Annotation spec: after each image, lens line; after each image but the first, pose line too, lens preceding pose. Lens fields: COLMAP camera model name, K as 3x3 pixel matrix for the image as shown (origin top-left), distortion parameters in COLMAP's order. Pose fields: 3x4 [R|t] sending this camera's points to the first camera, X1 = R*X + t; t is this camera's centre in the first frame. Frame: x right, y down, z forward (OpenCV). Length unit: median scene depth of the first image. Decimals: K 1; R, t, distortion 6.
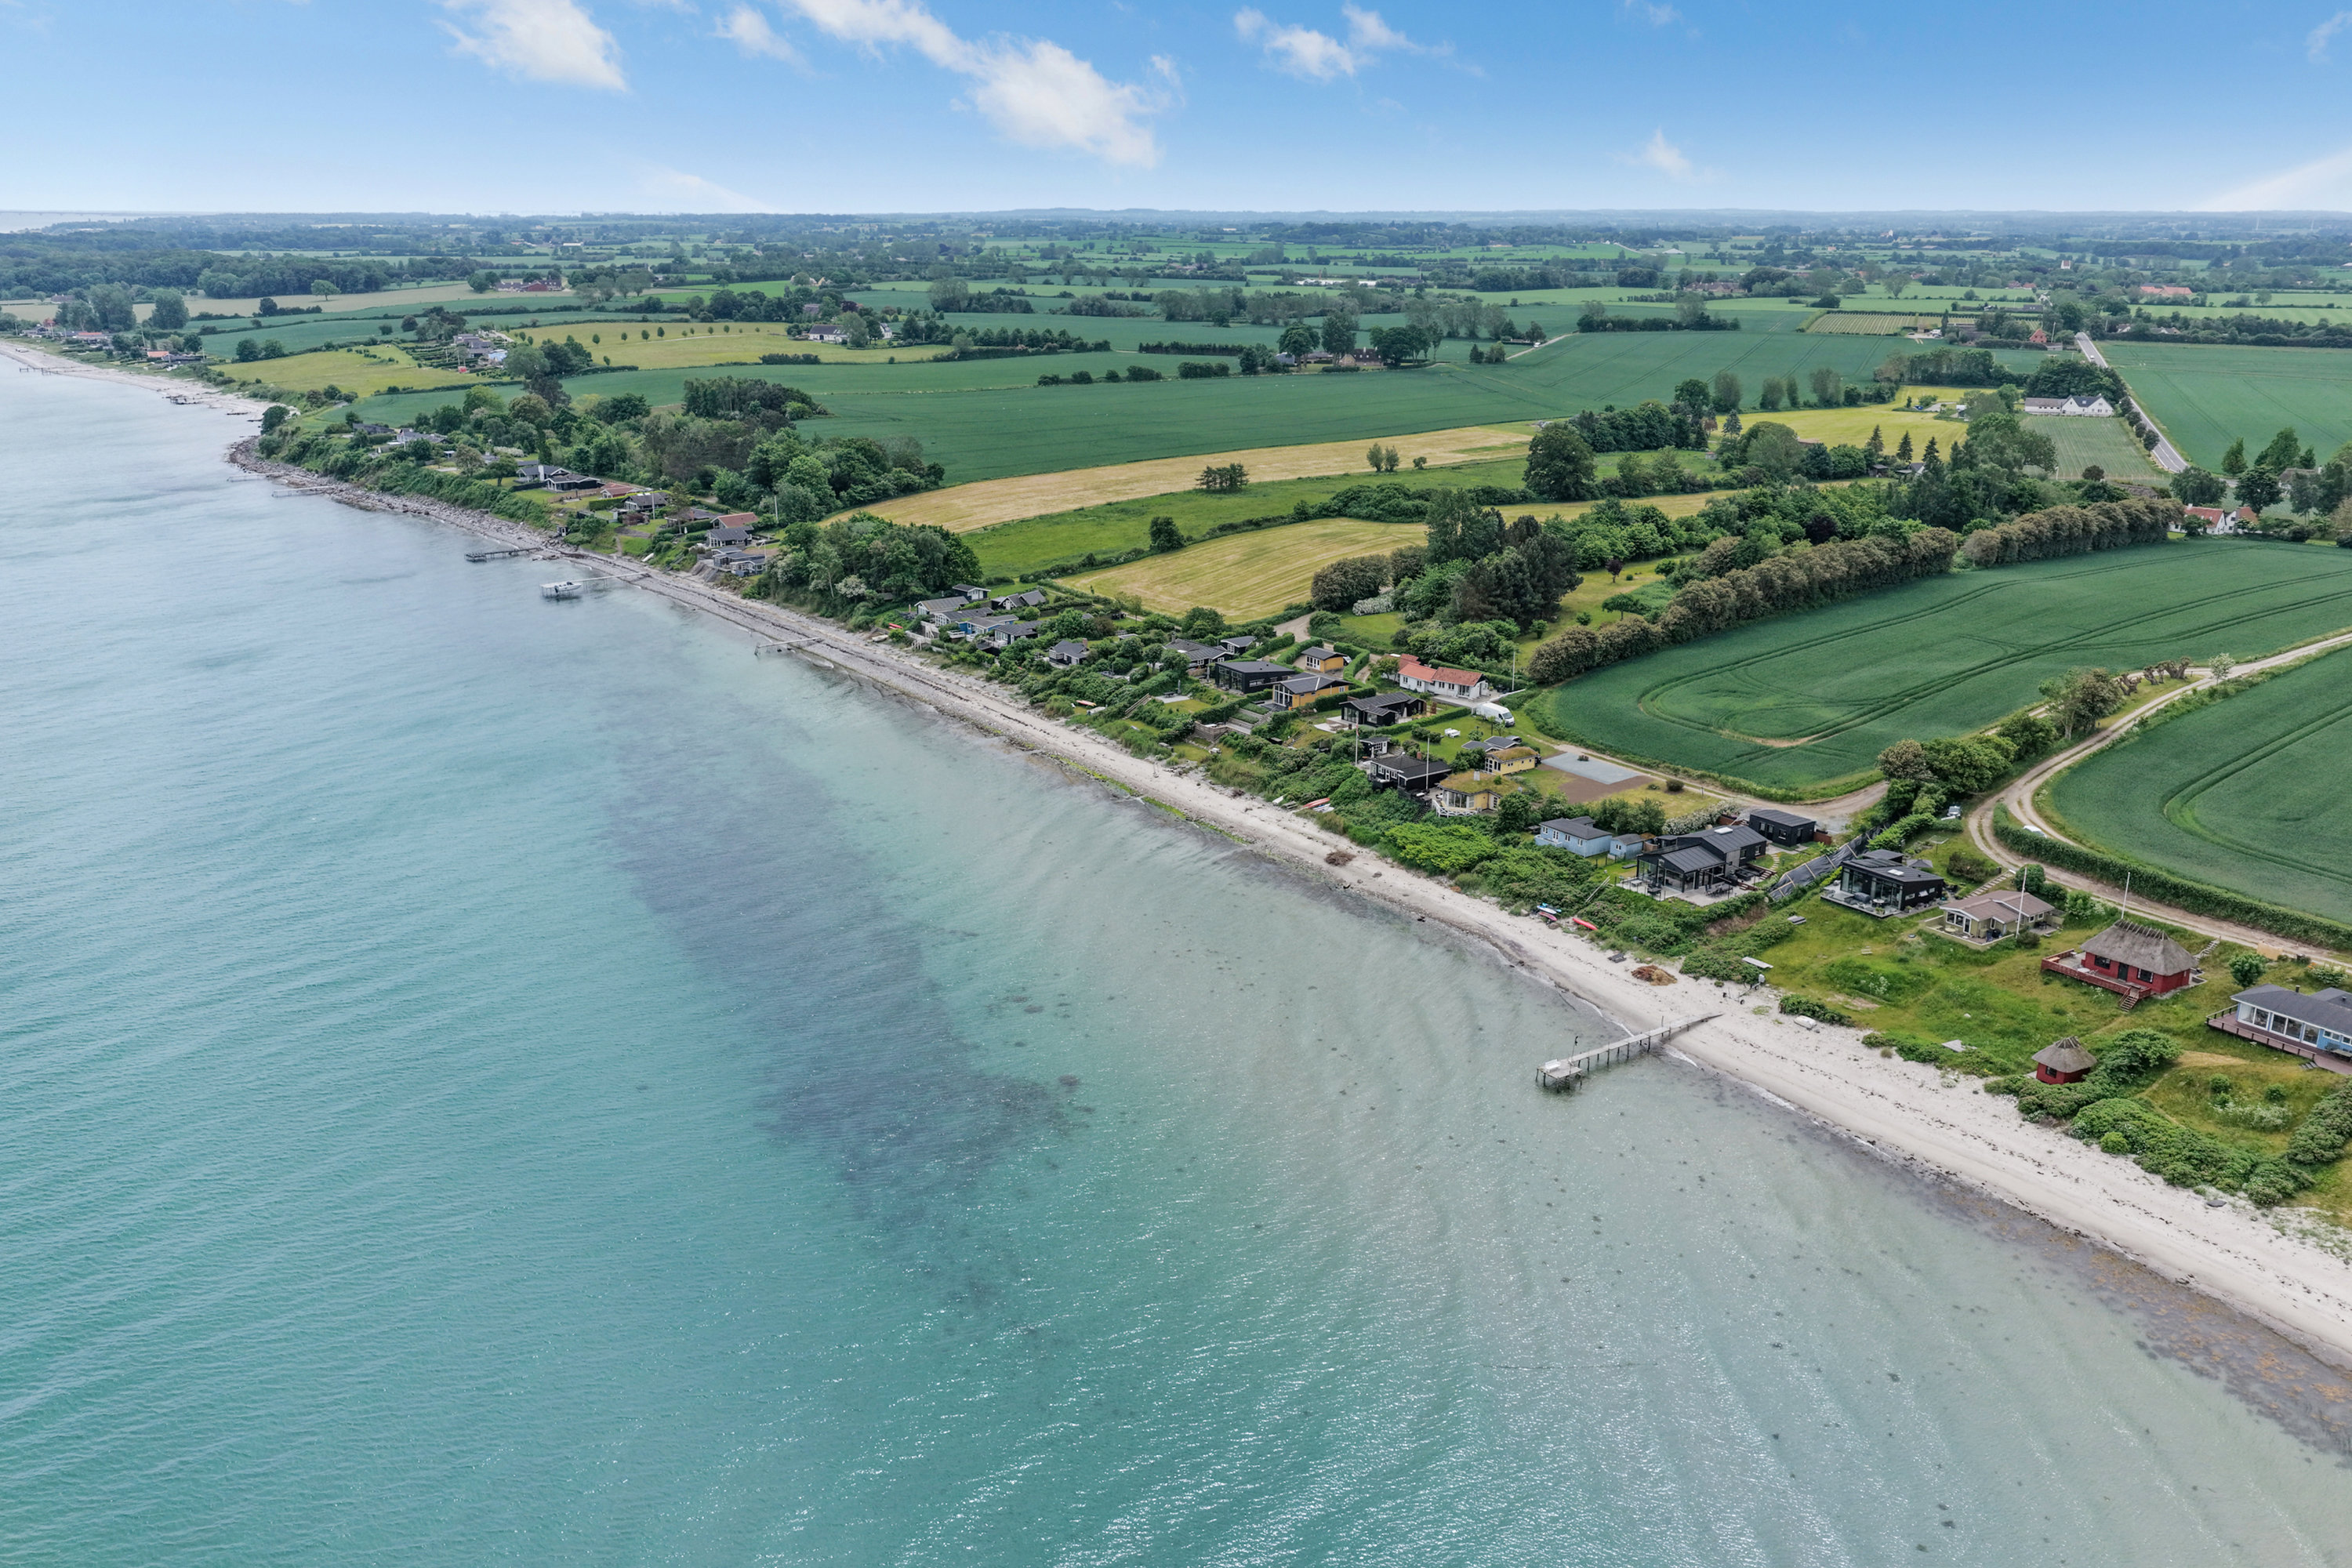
lens RADIAL K [[1998.3, 0, 1176.0], [0, 1998.3, 784.0], [0, 0, 1]] dist [0.002430, 0.005386]
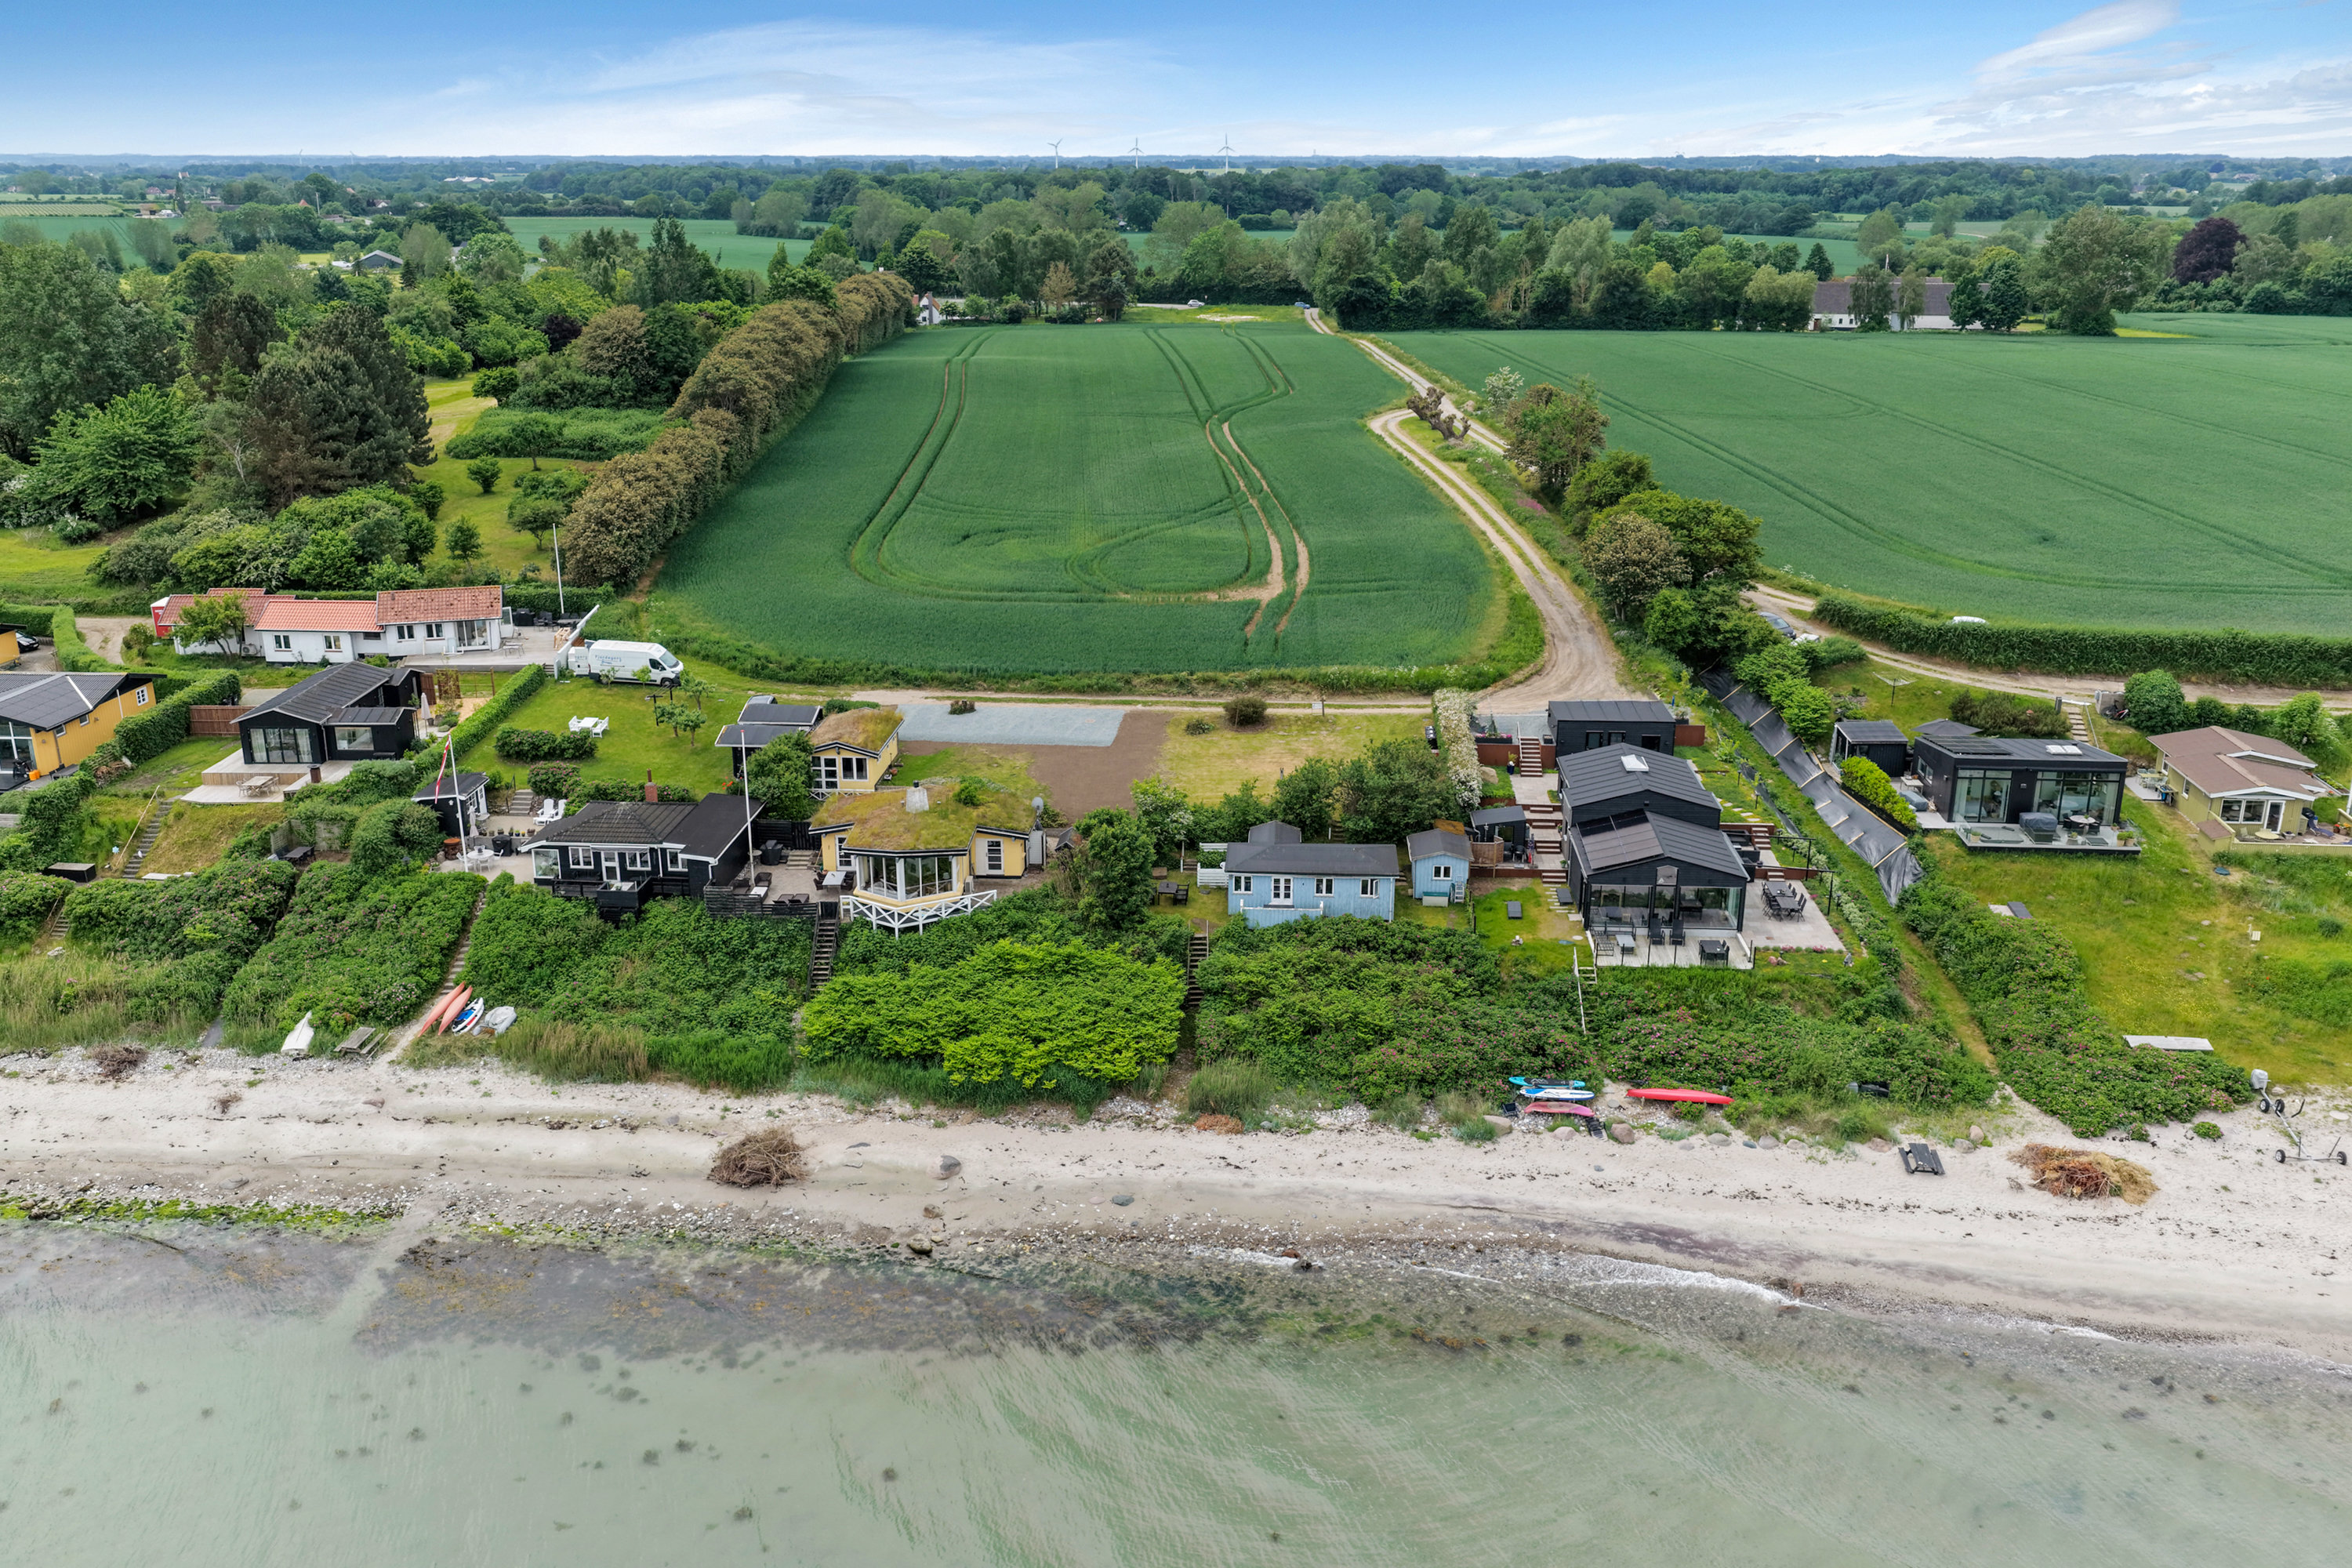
lens RADIAL K [[1998.3, 0, 1176.0], [0, 1998.3, 784.0], [0, 0, 1]] dist [0.002430, 0.005386]
pose [[0.628977, -0.235989, 0.740741, -0.093287], [0.219327, 0.967975, 0.122147, -0.042581], [-0.745845, 0.085637, 0.660592, 0.752851]]
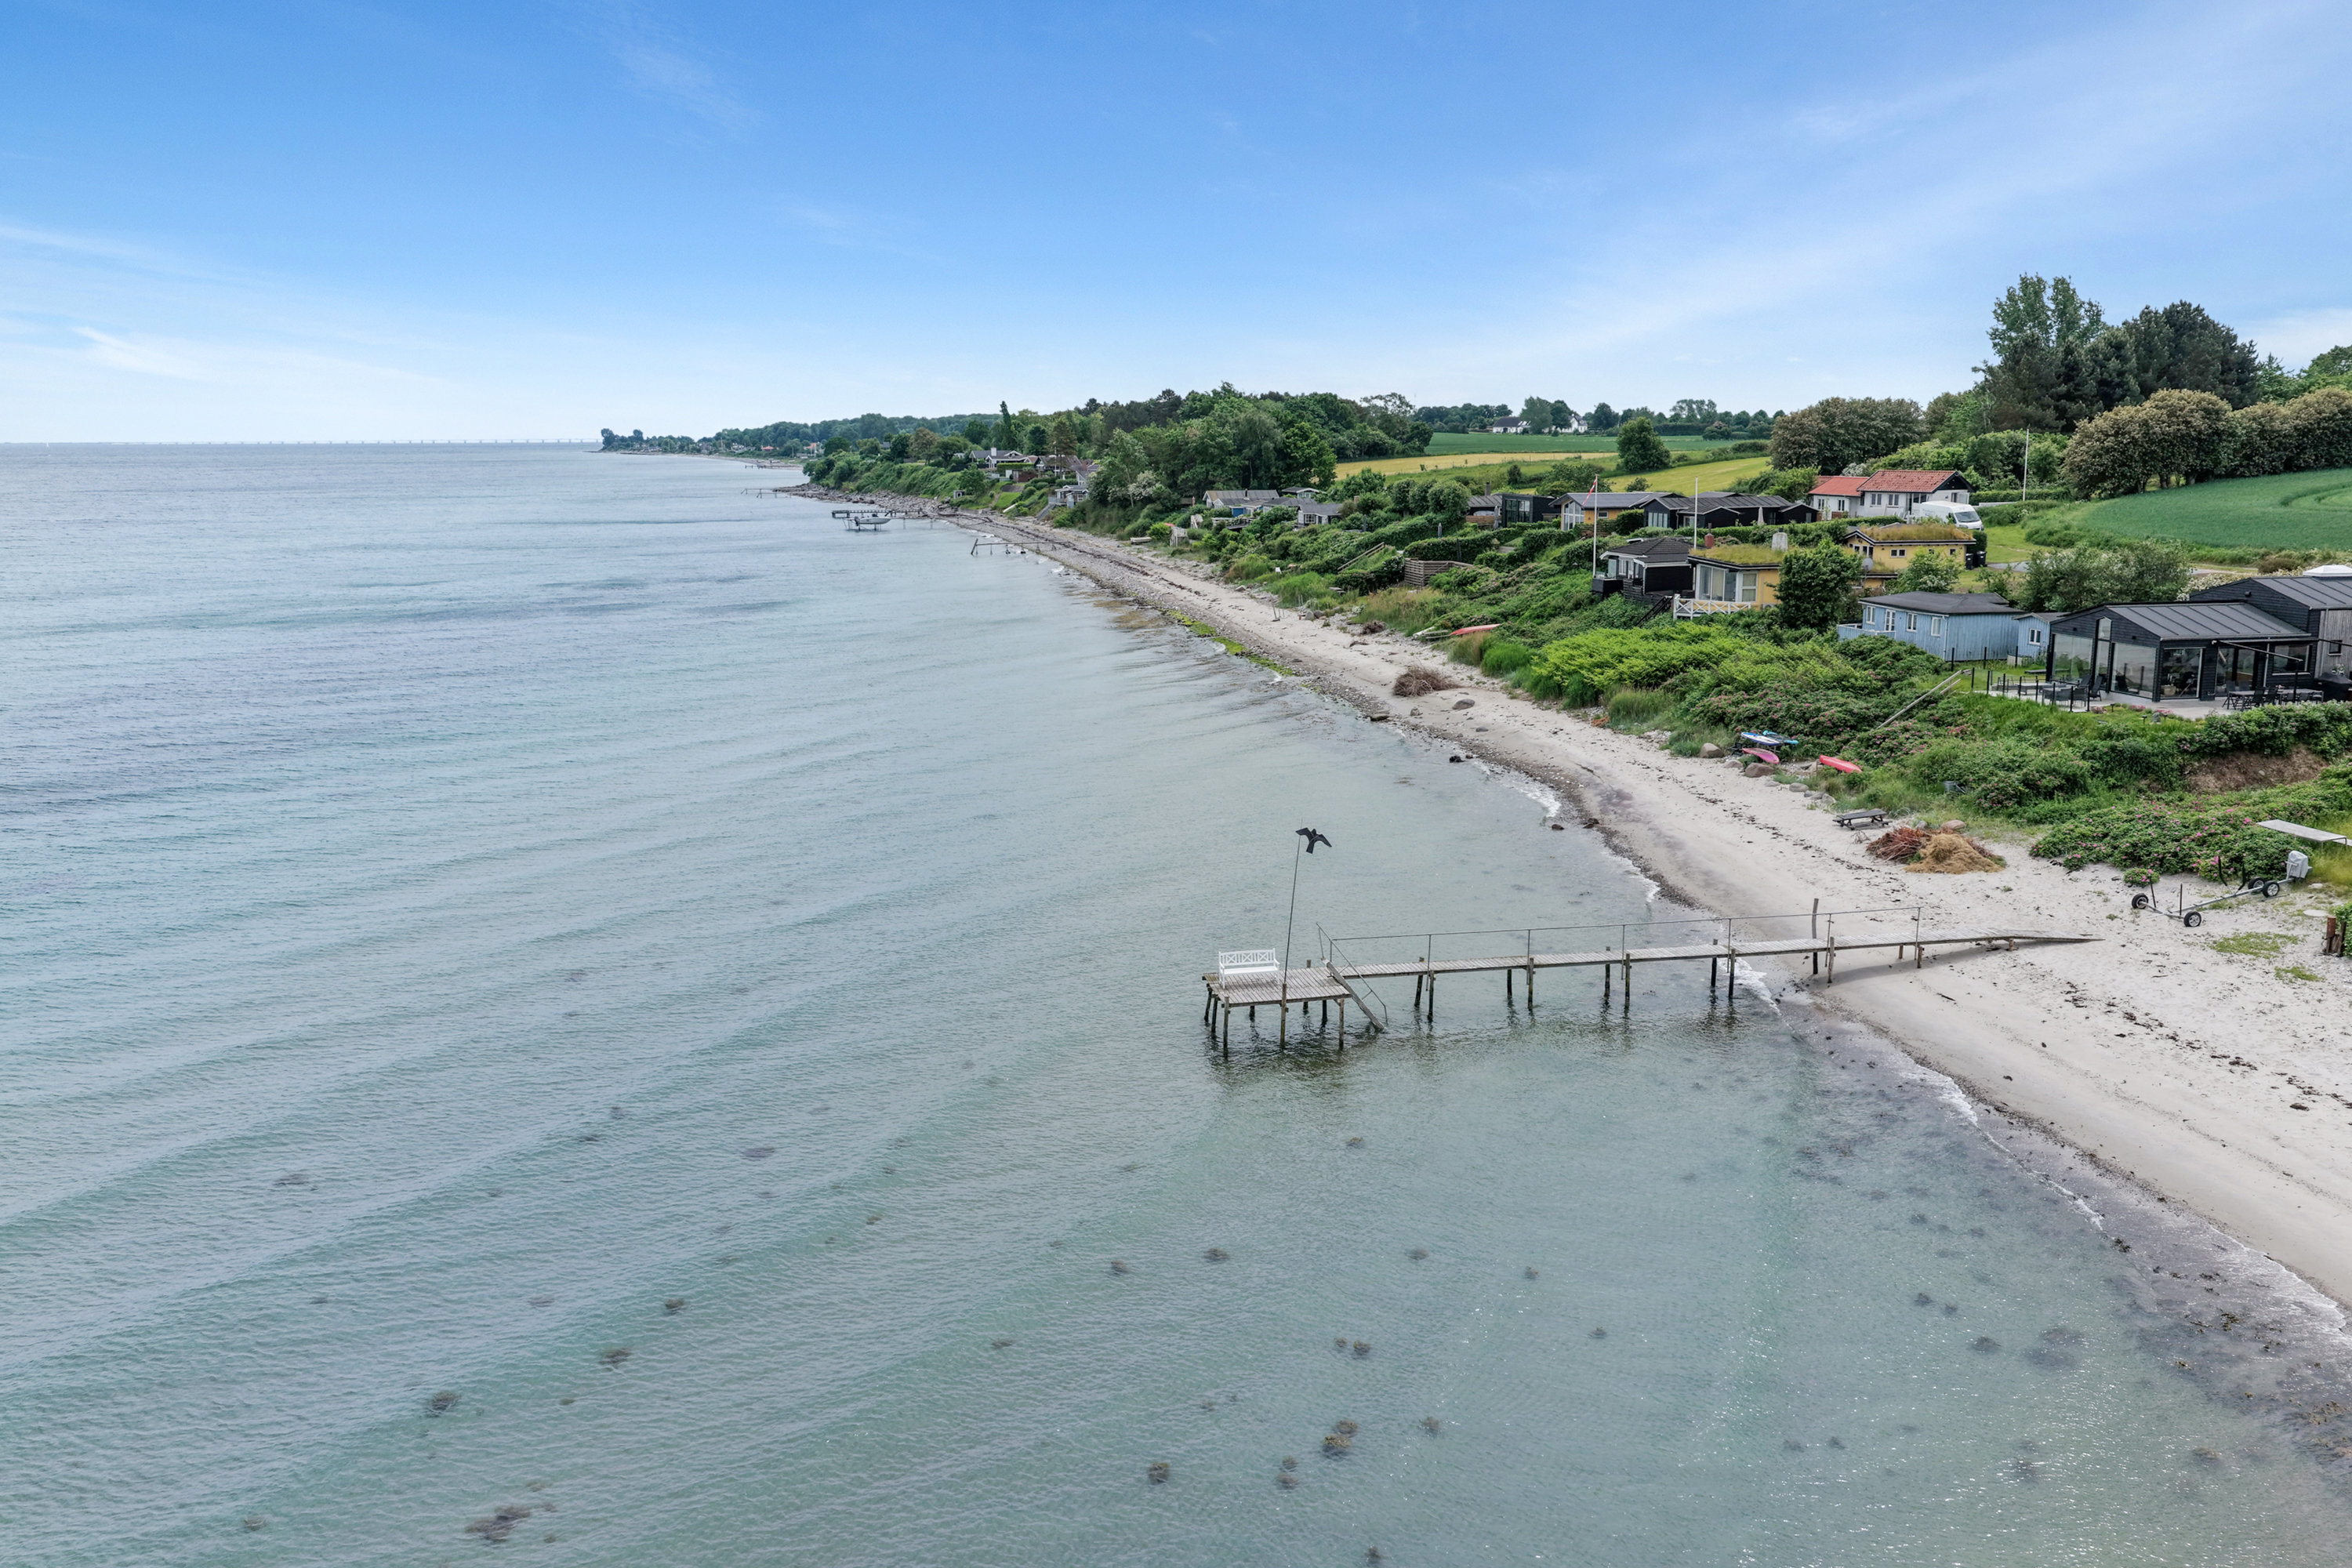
lens RADIAL K [[1998.3, 0, 1176.0], [0, 1998.3, 784.0], [0, 0, 1]] dist [0.002430, 0.005386]
pose [[0.917324, 0.056498, -0.394113, 0.216904], [-0.097895, 0.991498, -0.085722, 0.106478], [0.385920, 0.117217, 0.915055, 0.563360]]
